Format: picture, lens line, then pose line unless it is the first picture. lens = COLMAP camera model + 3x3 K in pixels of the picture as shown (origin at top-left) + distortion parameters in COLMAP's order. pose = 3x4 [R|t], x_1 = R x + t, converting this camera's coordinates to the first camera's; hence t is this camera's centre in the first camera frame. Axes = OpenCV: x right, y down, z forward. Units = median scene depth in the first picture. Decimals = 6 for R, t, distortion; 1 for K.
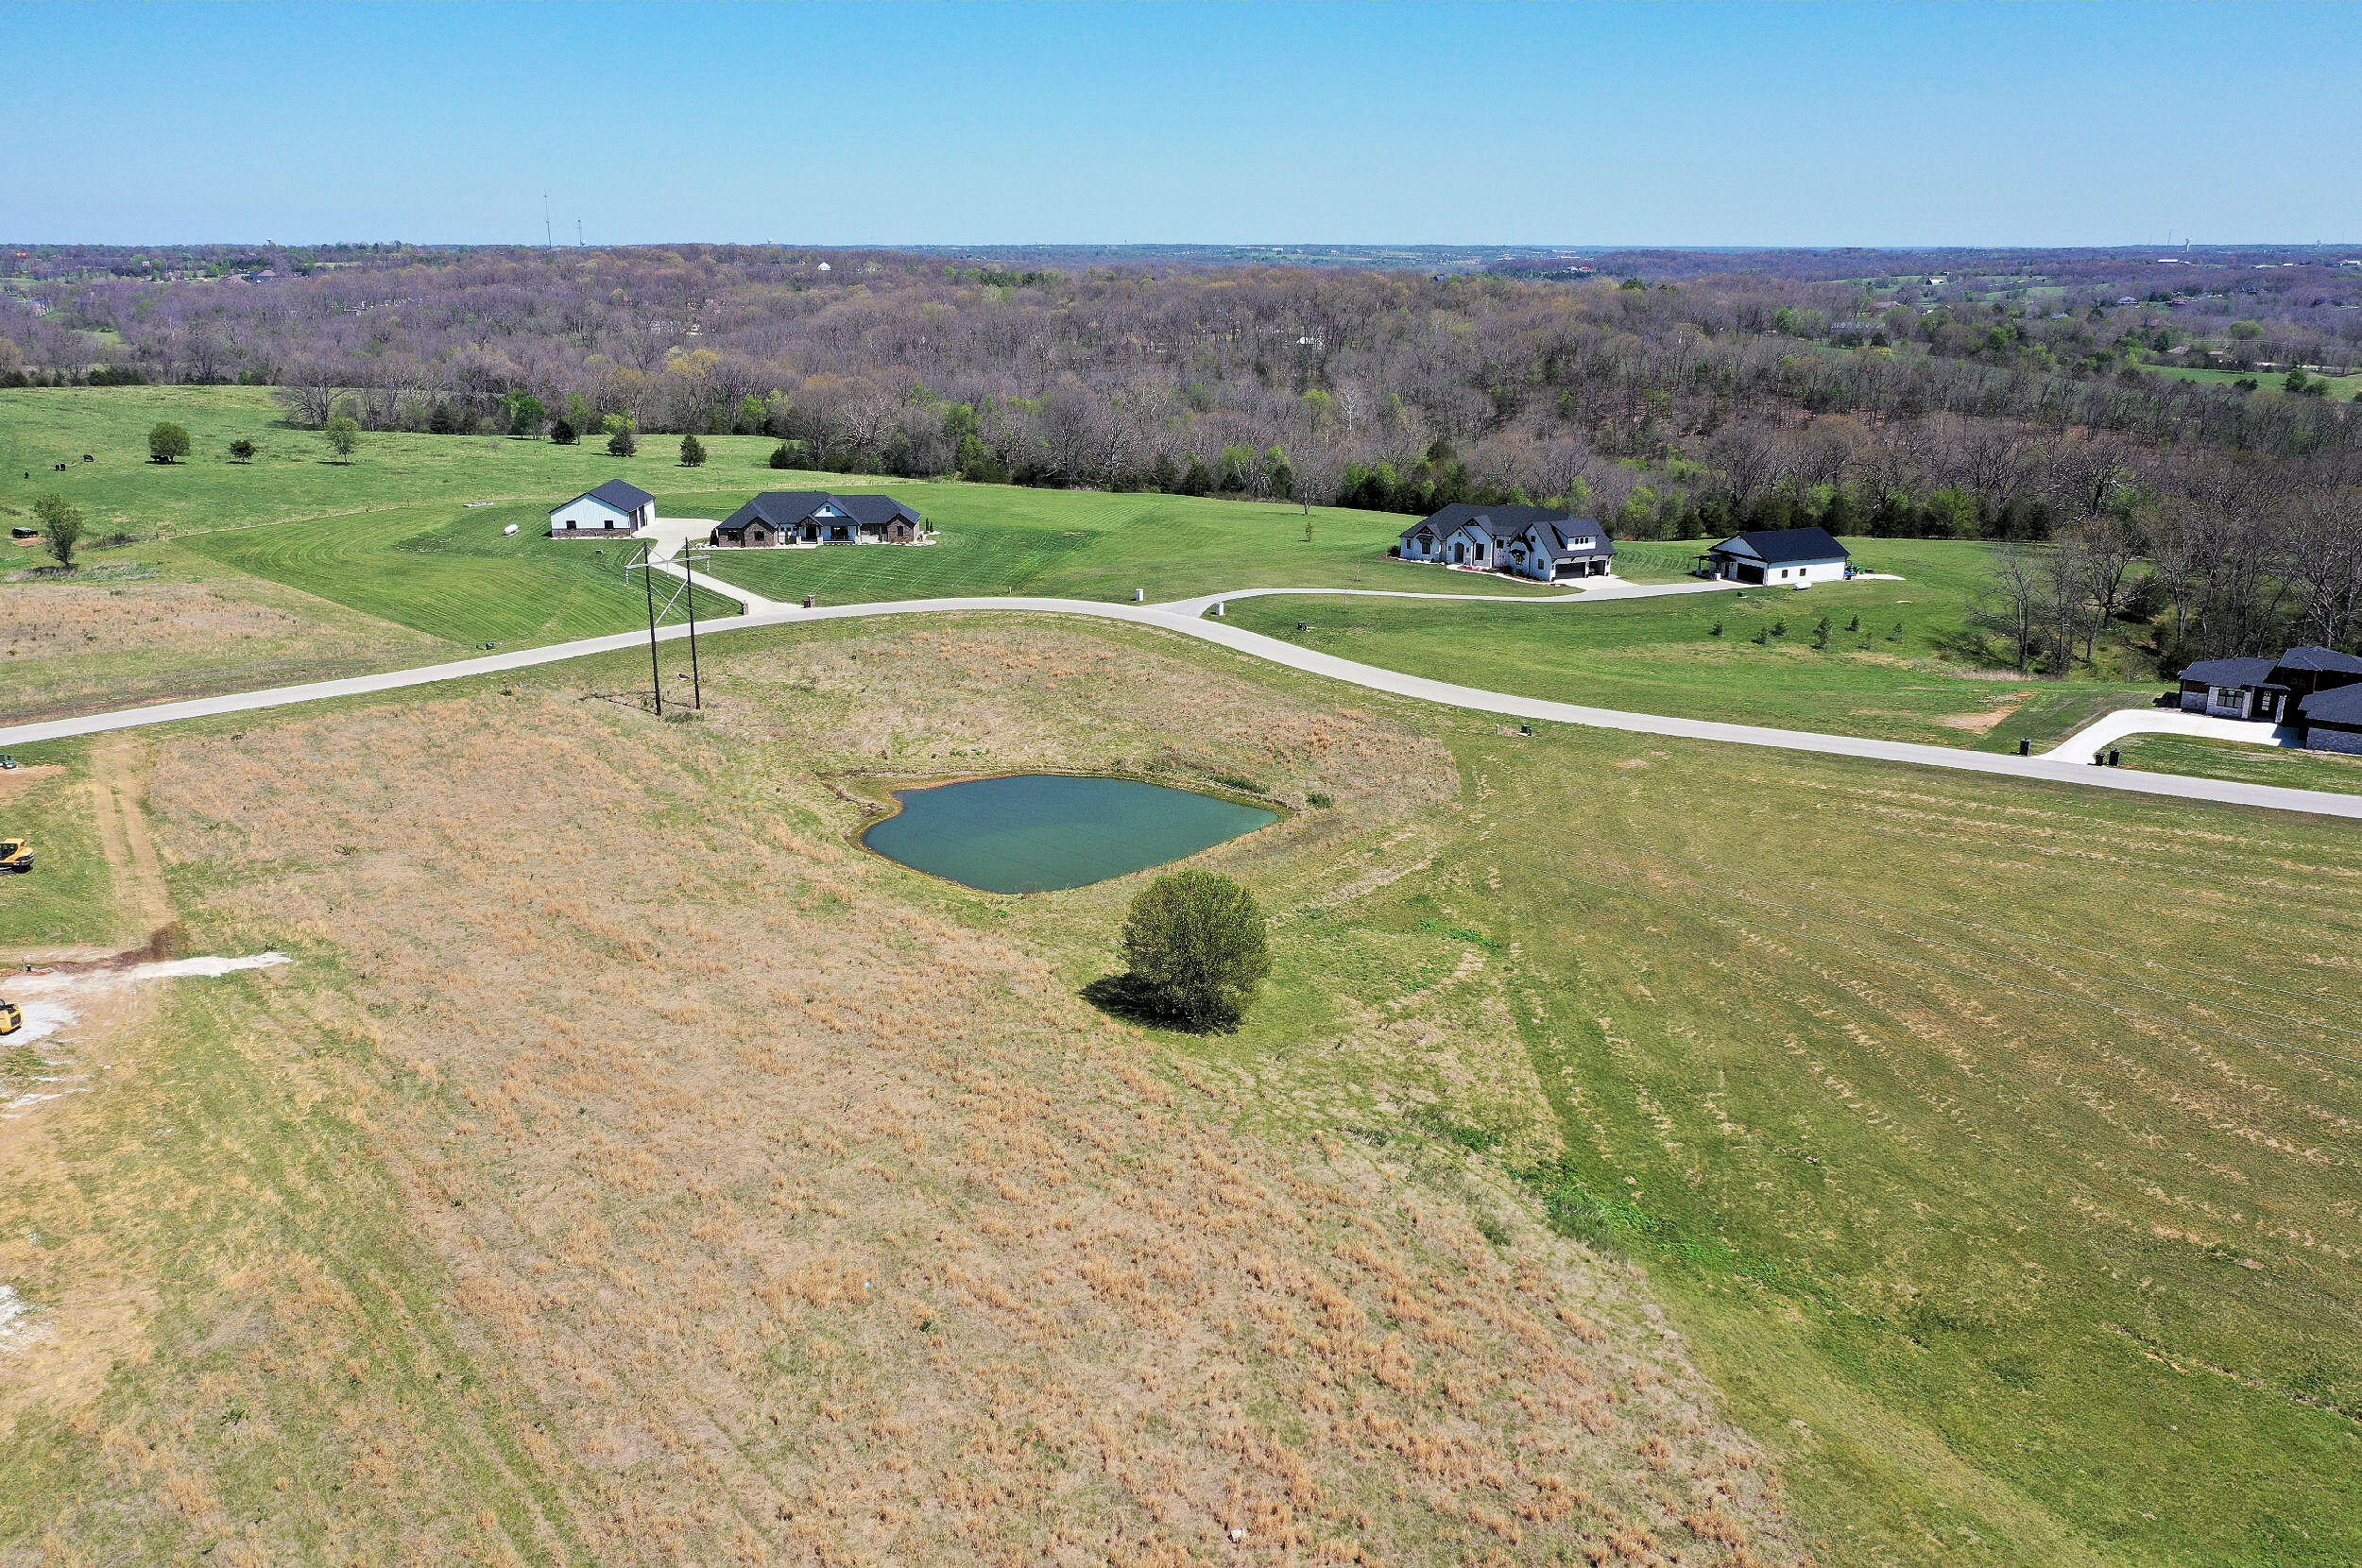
lens RADIAL K [[1872.6, 0, 1177.0], [0, 1872.6, 782.2], [0, 0, 1]] dist [0.002424, 0.010827]
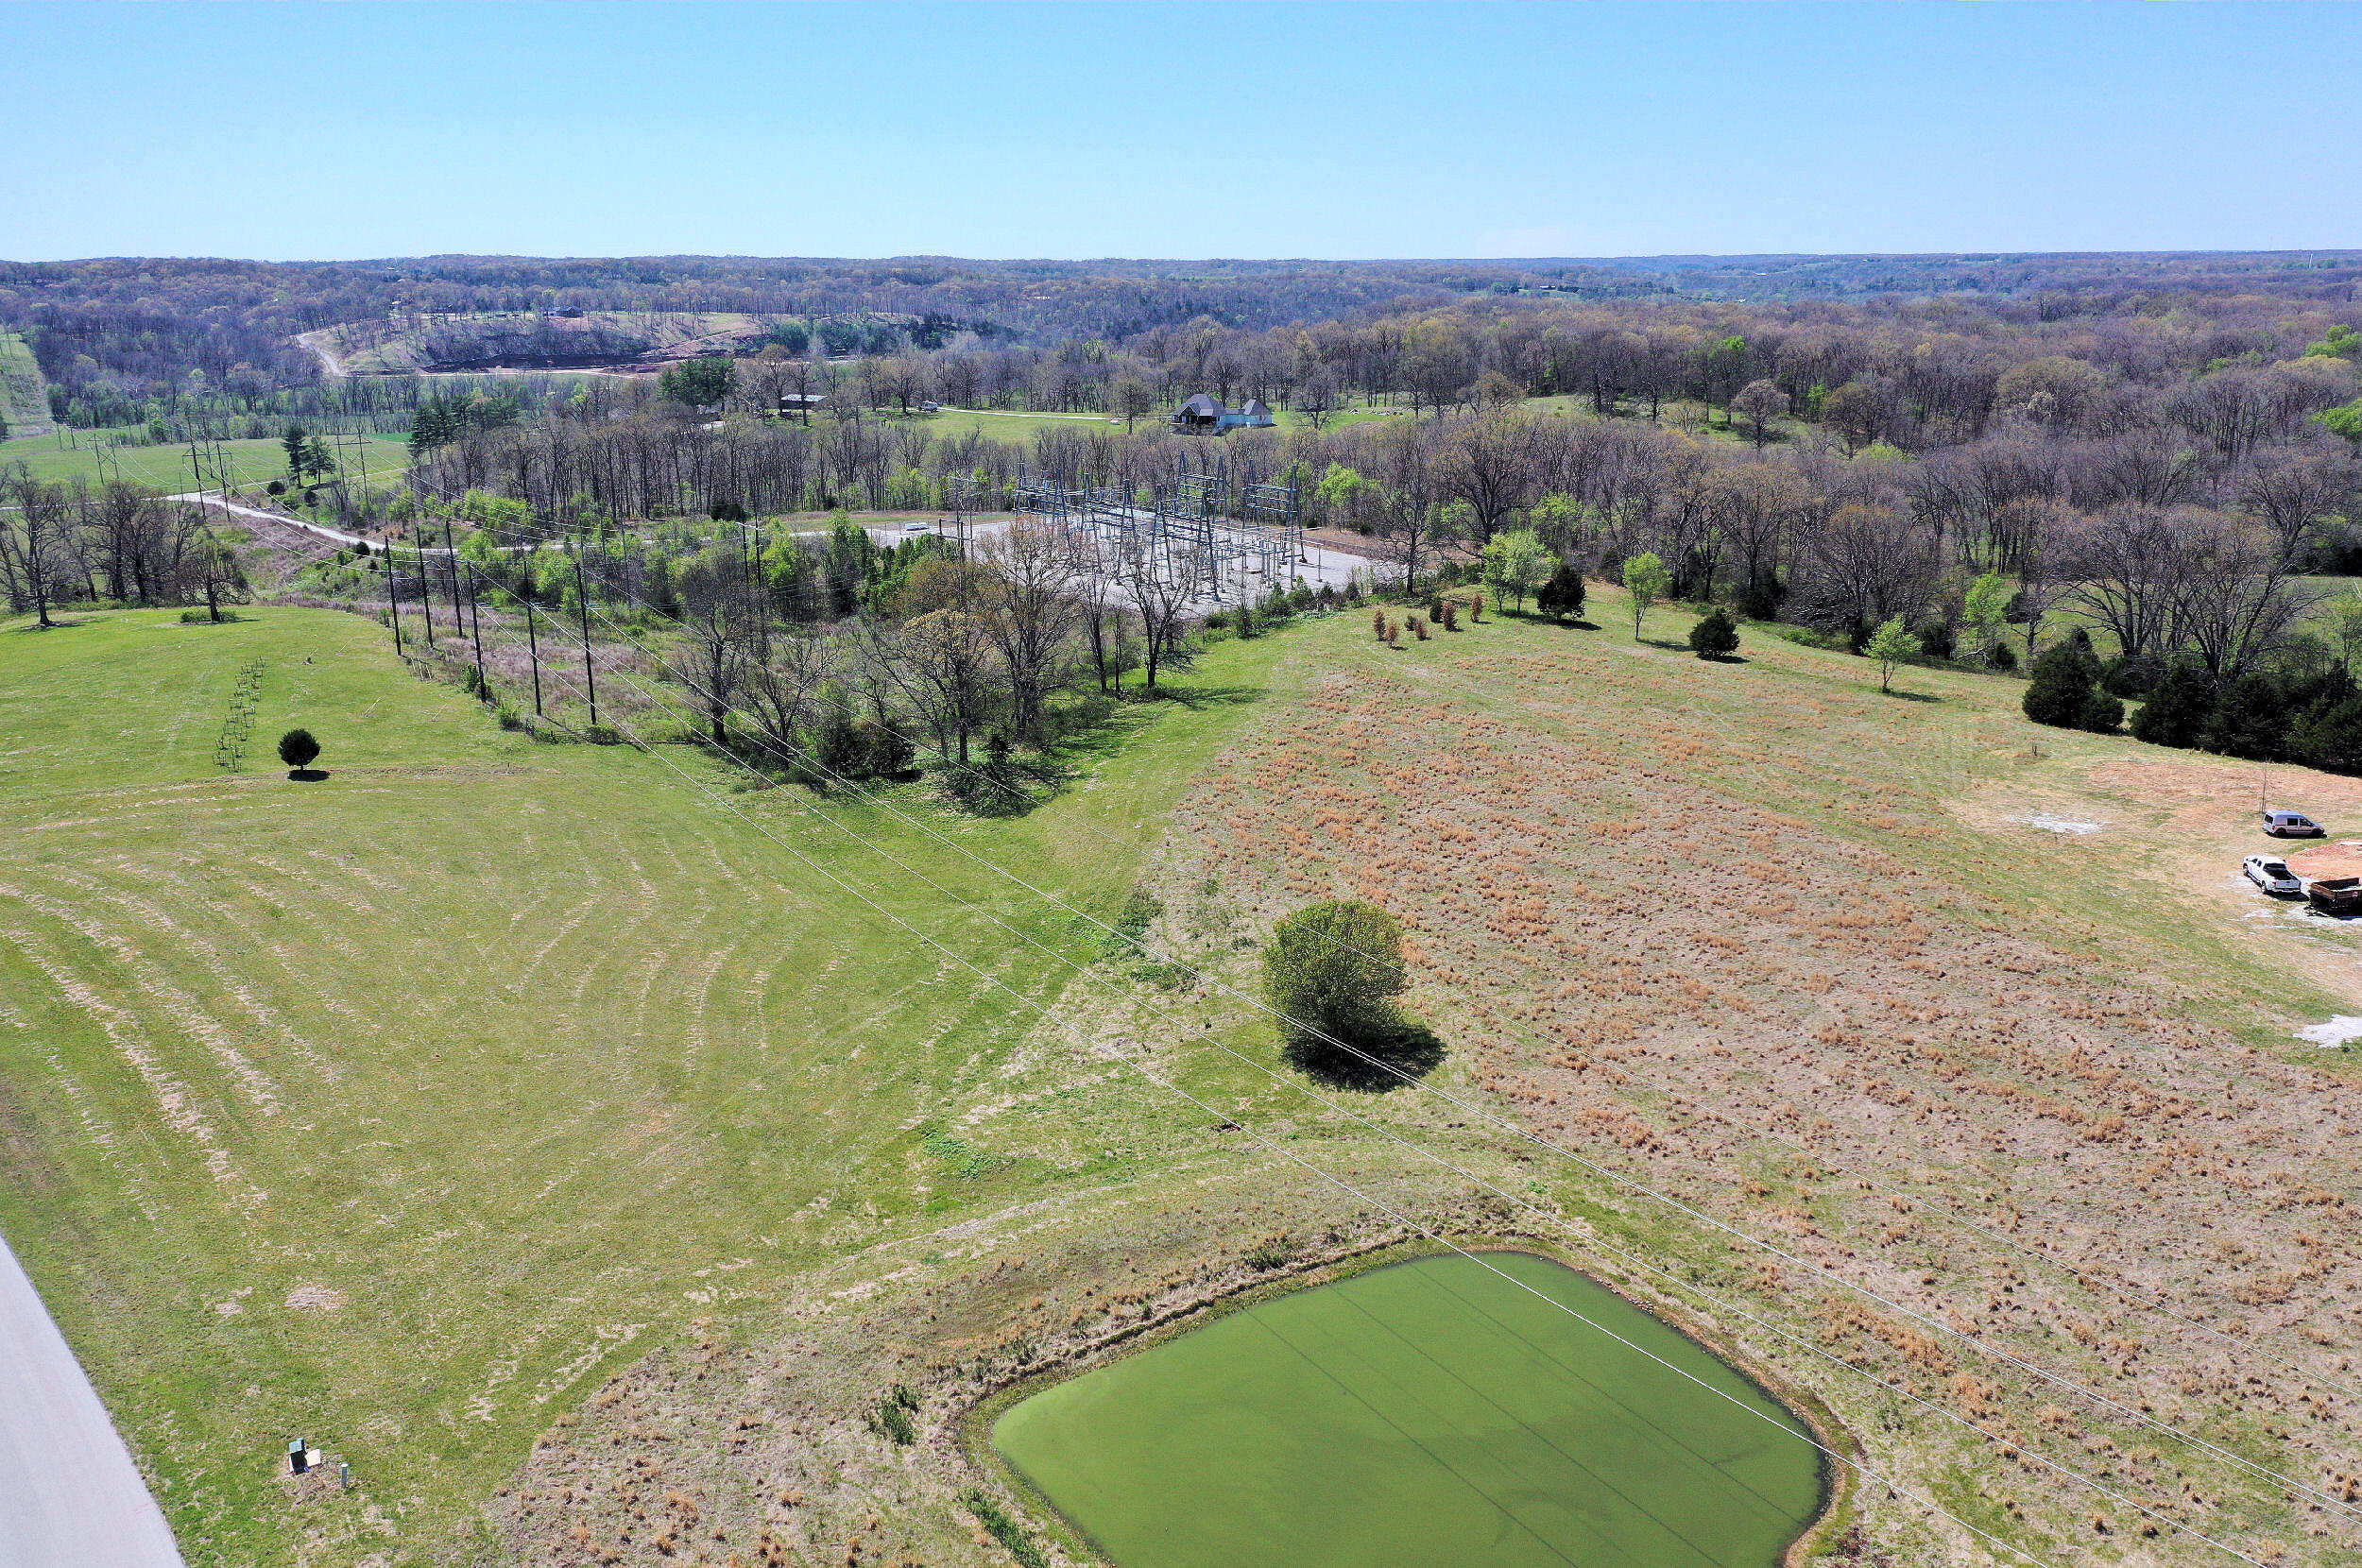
lens RADIAL K [[1872.6, 0, 1172.4], [0, 1872.6, 776.5], [0, 0, 1]] dist [0.002424, 0.010827]
pose [[-0.969570, -0.058491, 0.237726, -0.064414], [0.074704, 0.854040, 0.514816, -0.244303], [-0.233140, 0.516909, -0.823681, 0.828576]]
